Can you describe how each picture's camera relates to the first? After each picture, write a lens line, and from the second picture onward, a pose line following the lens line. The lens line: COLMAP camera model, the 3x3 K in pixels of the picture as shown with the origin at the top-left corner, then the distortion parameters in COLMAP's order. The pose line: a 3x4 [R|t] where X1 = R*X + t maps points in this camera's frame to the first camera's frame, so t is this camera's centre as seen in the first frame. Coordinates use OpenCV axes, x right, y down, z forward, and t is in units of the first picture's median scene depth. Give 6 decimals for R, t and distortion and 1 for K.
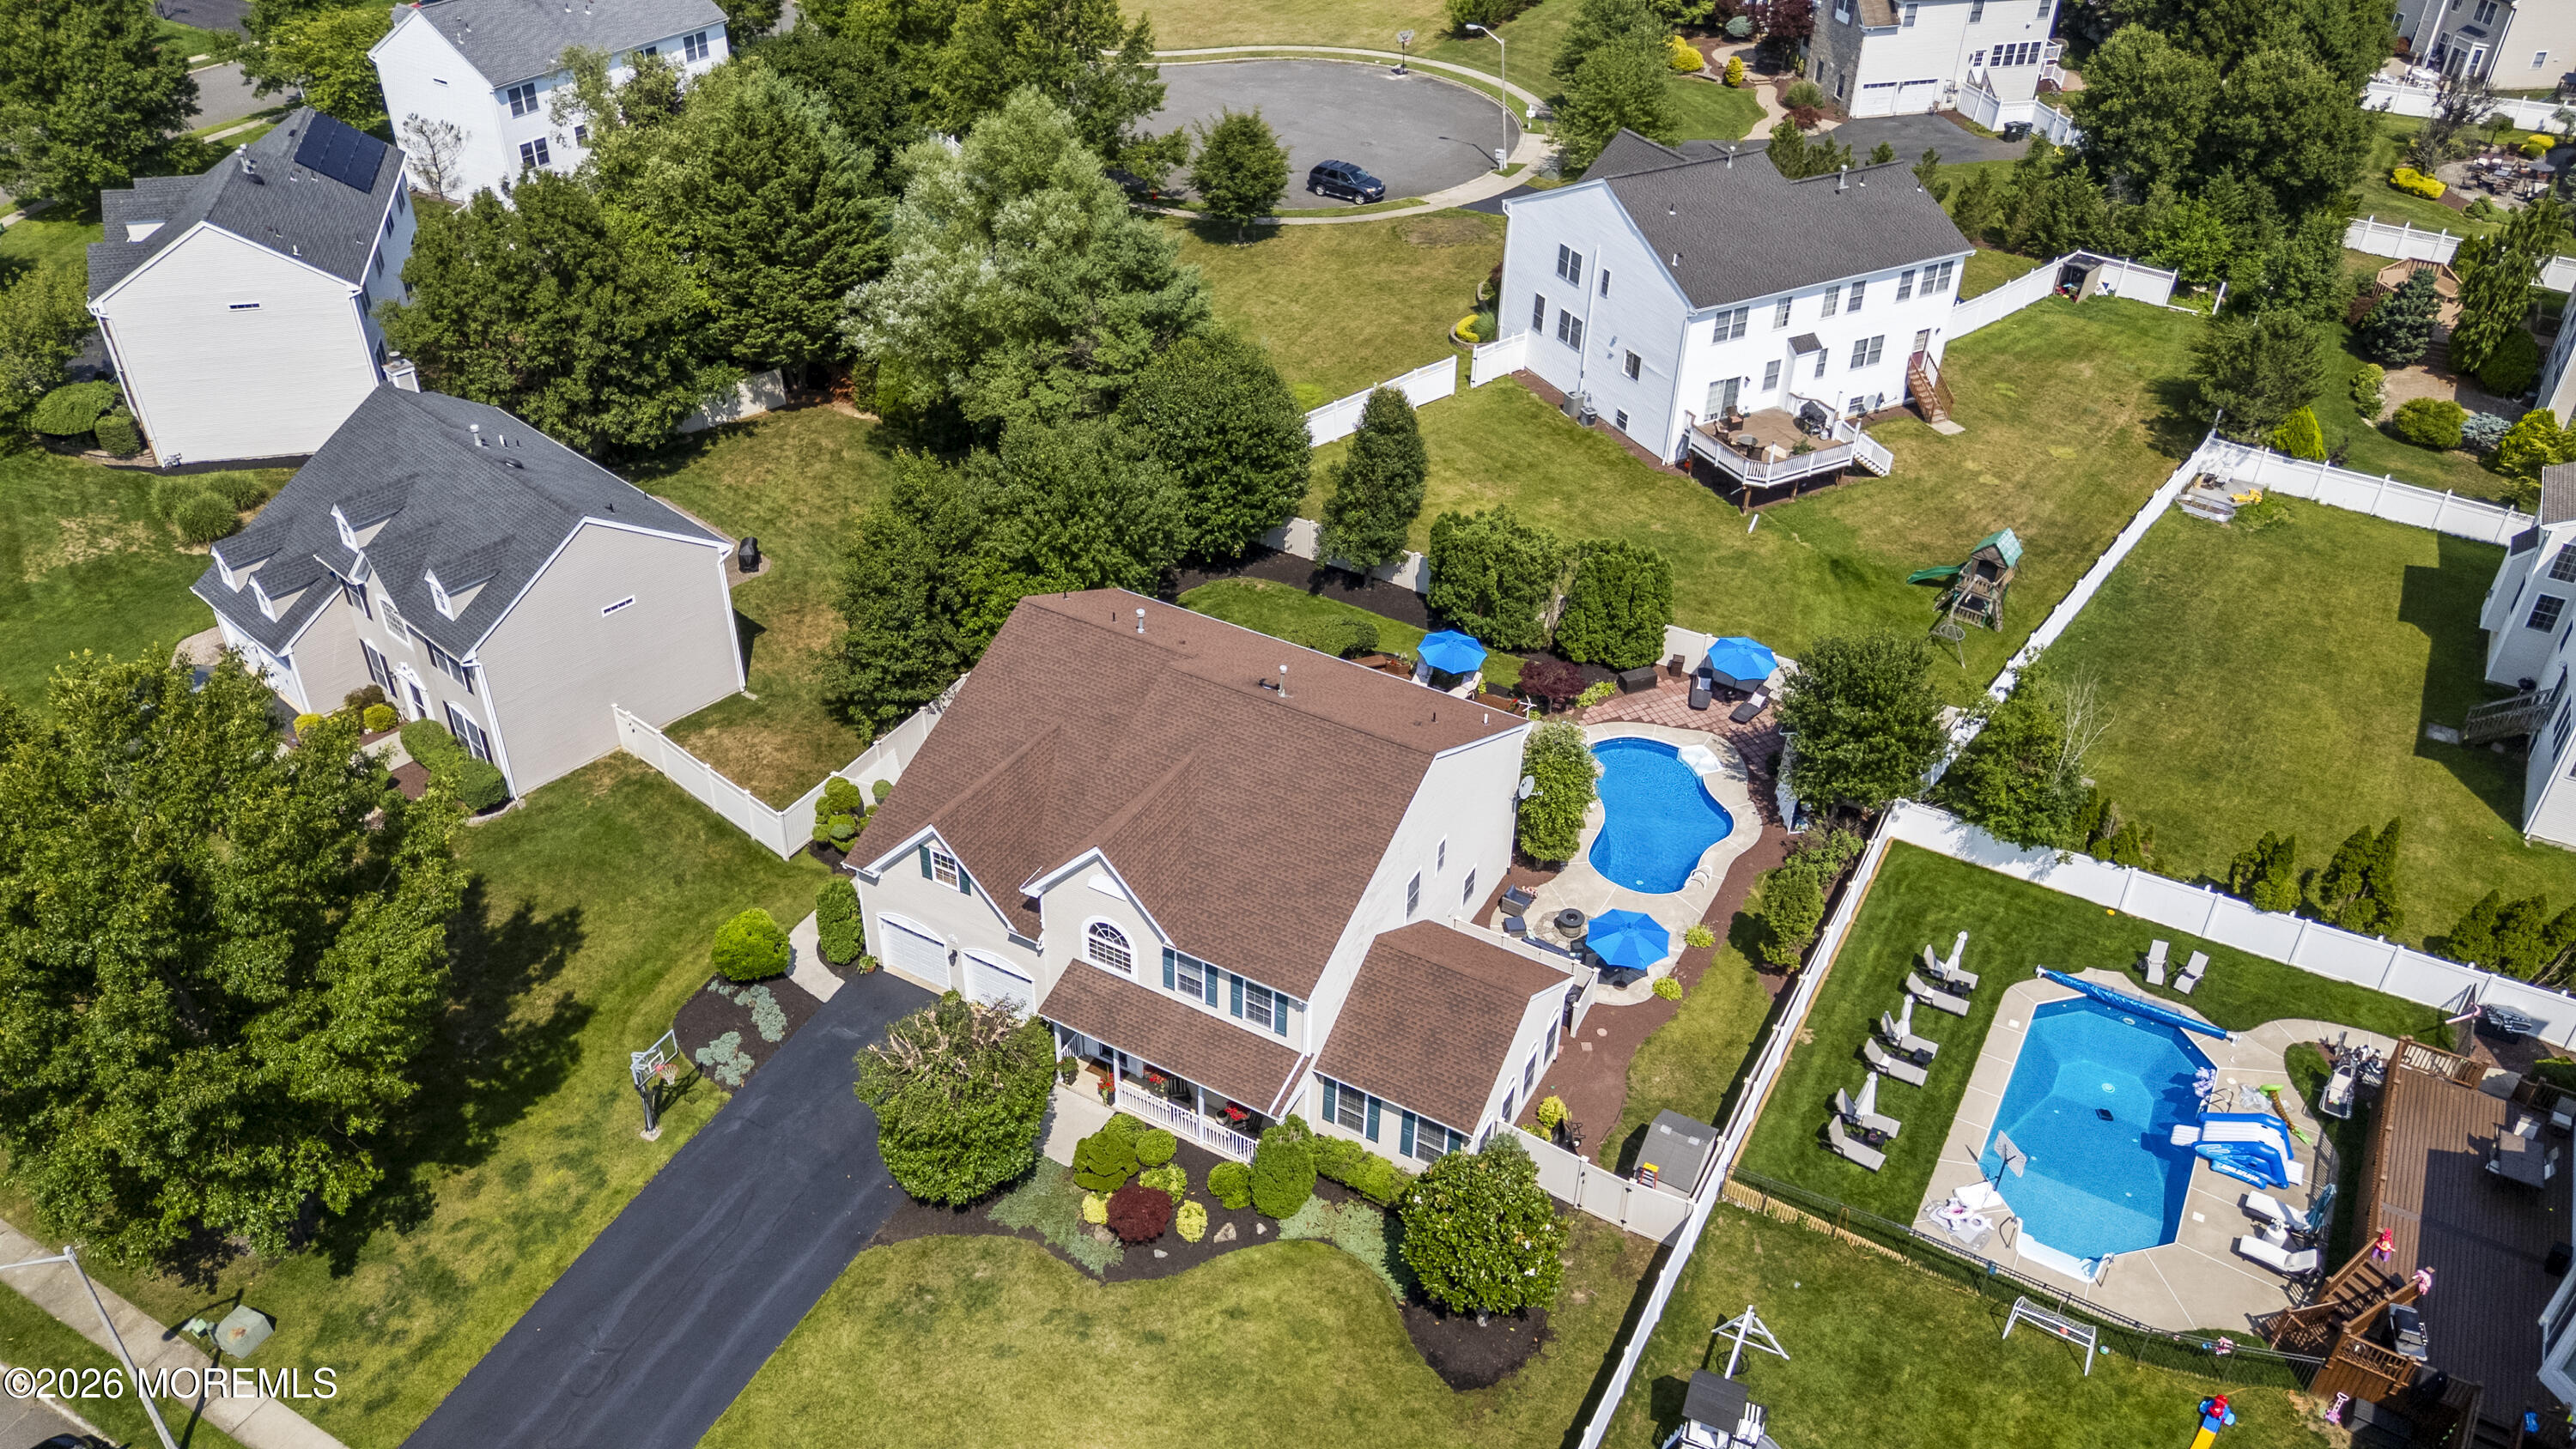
lens RADIAL K [[1890.9, 0, 1284.8], [0, 1890.9, 727.9], [0, 0, 1]] dist [0.063921, -0.055292]
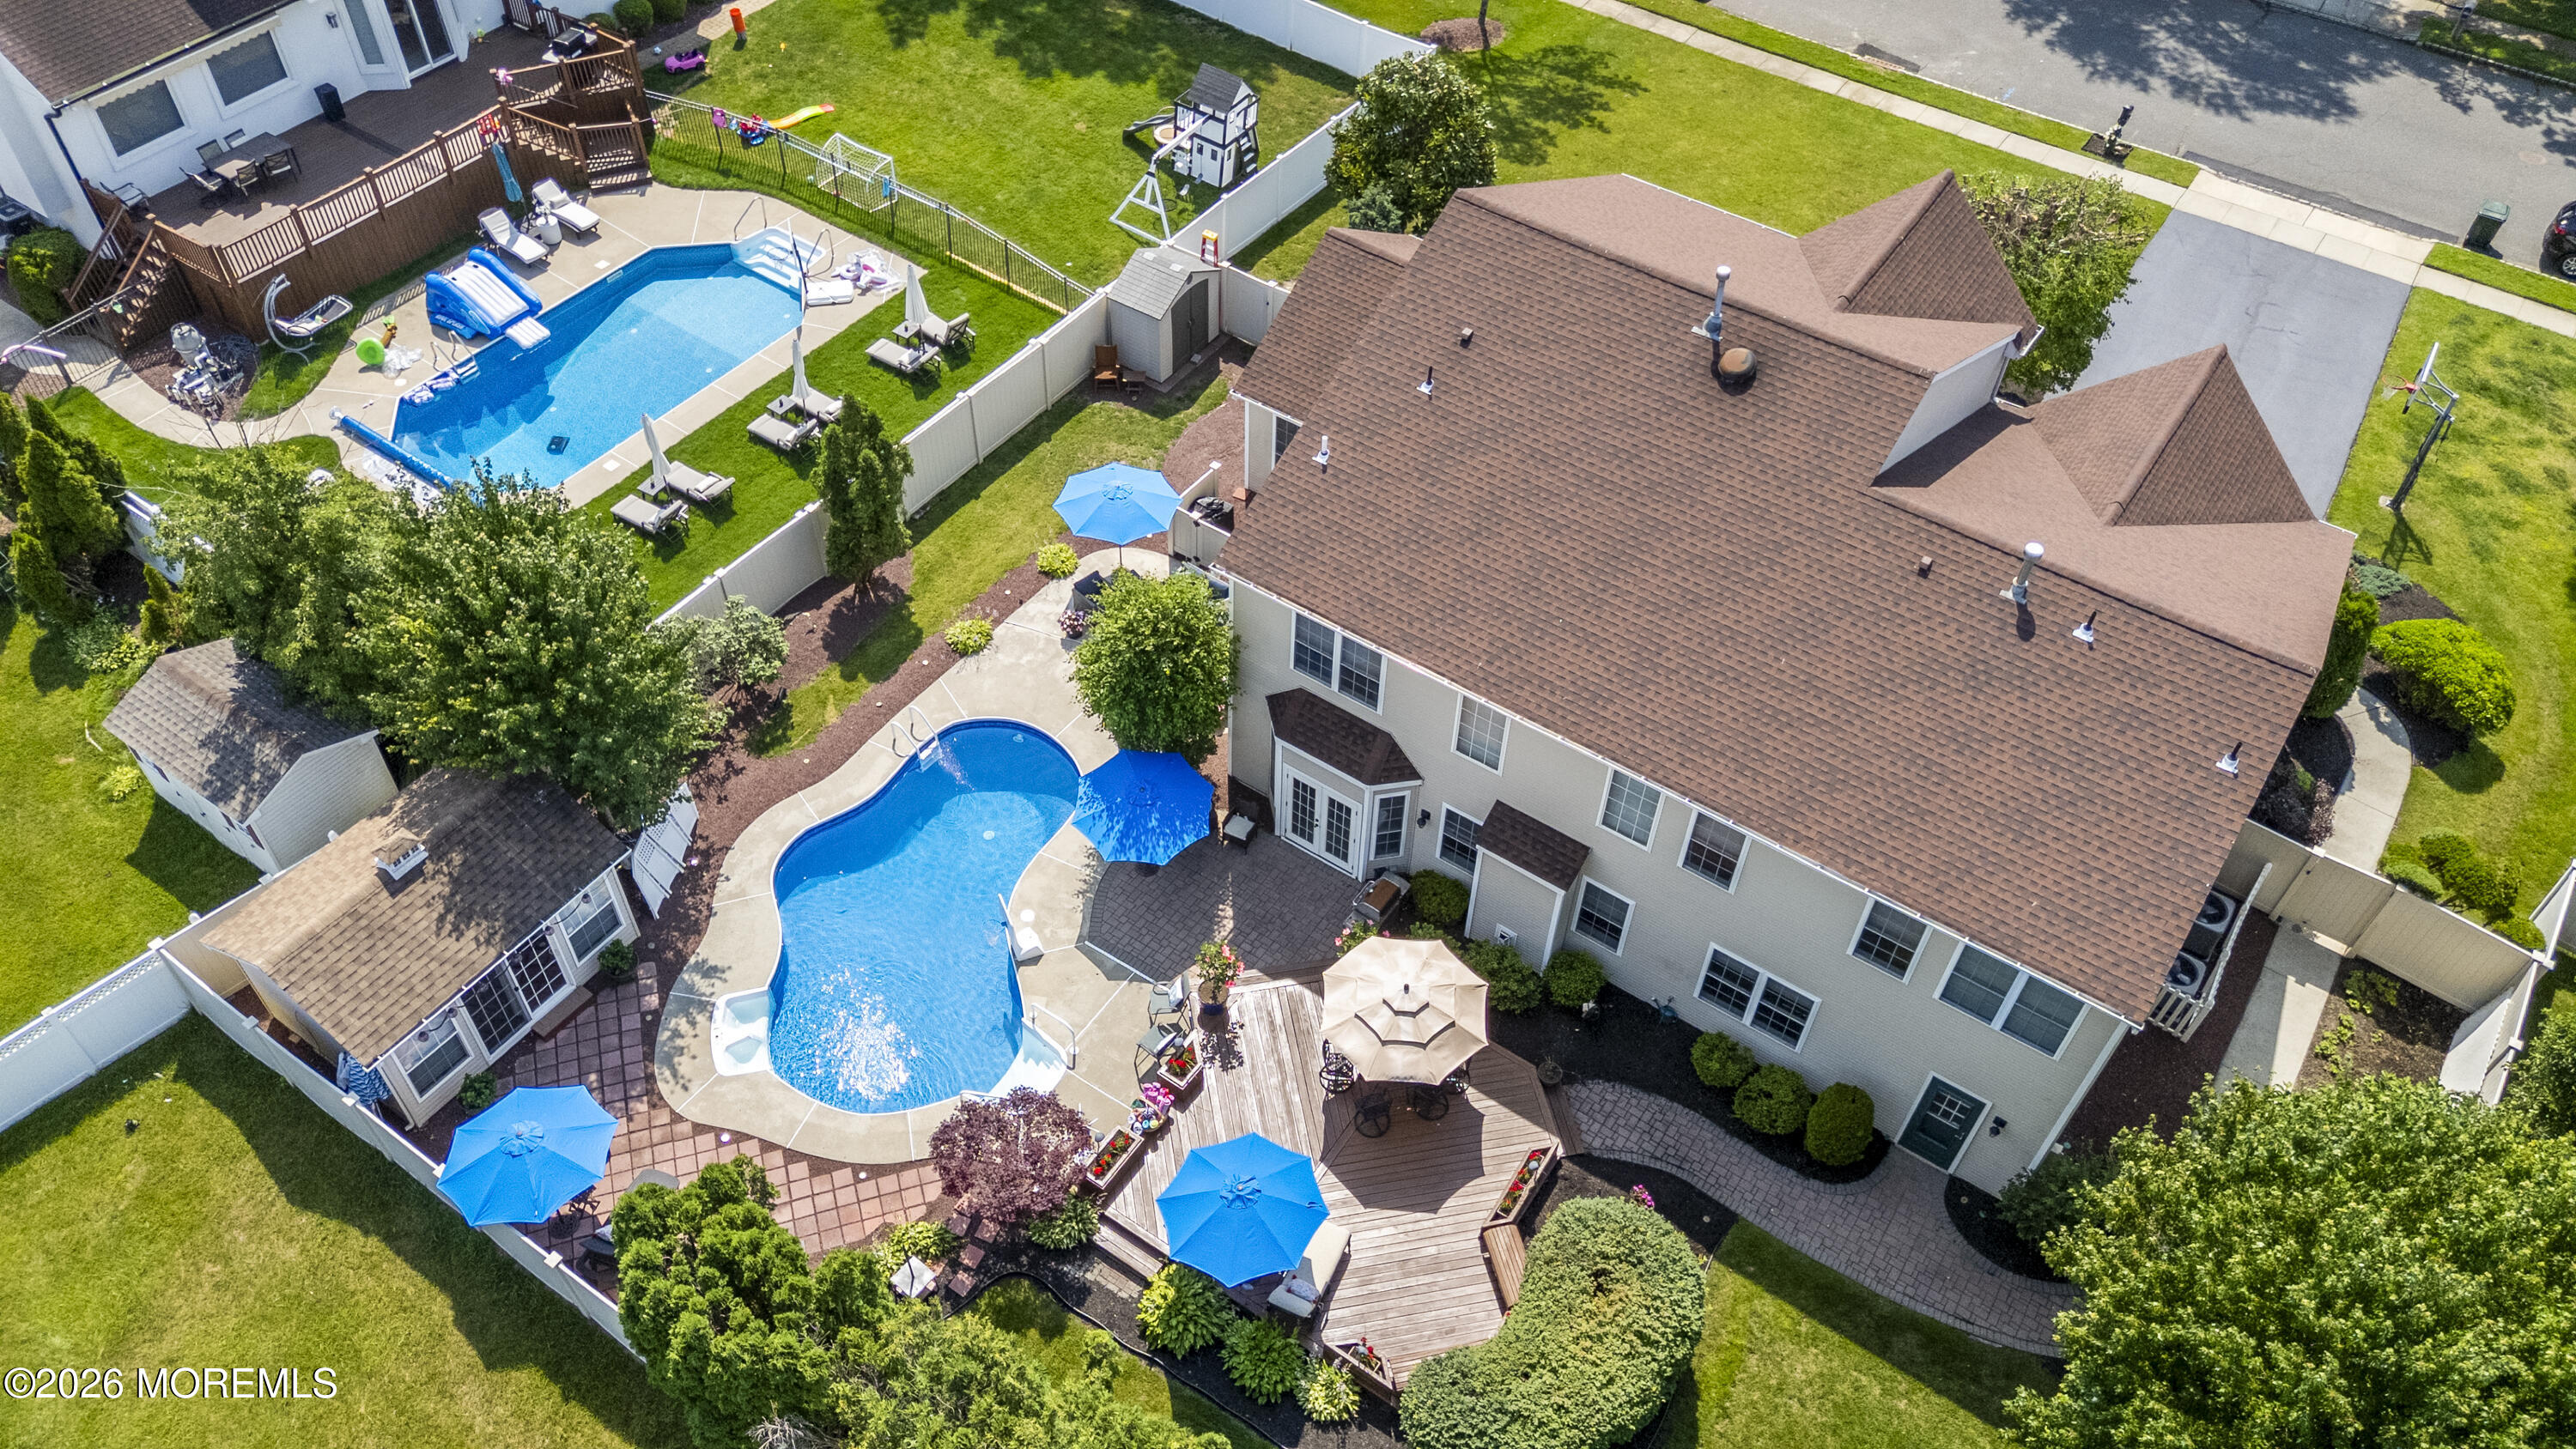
lens RADIAL K [[1877.1, 0, 1281.9], [0, 1877.1, 730.4], [0, 0, 1]] dist [0.070354, -0.064683]
pose [[-0.995075, -0.095932, 0.024940, 0.072442], [0.013352, 0.119591, 0.992733, -0.402507], [-0.098218, 0.988178, -0.117721, 0.850441]]
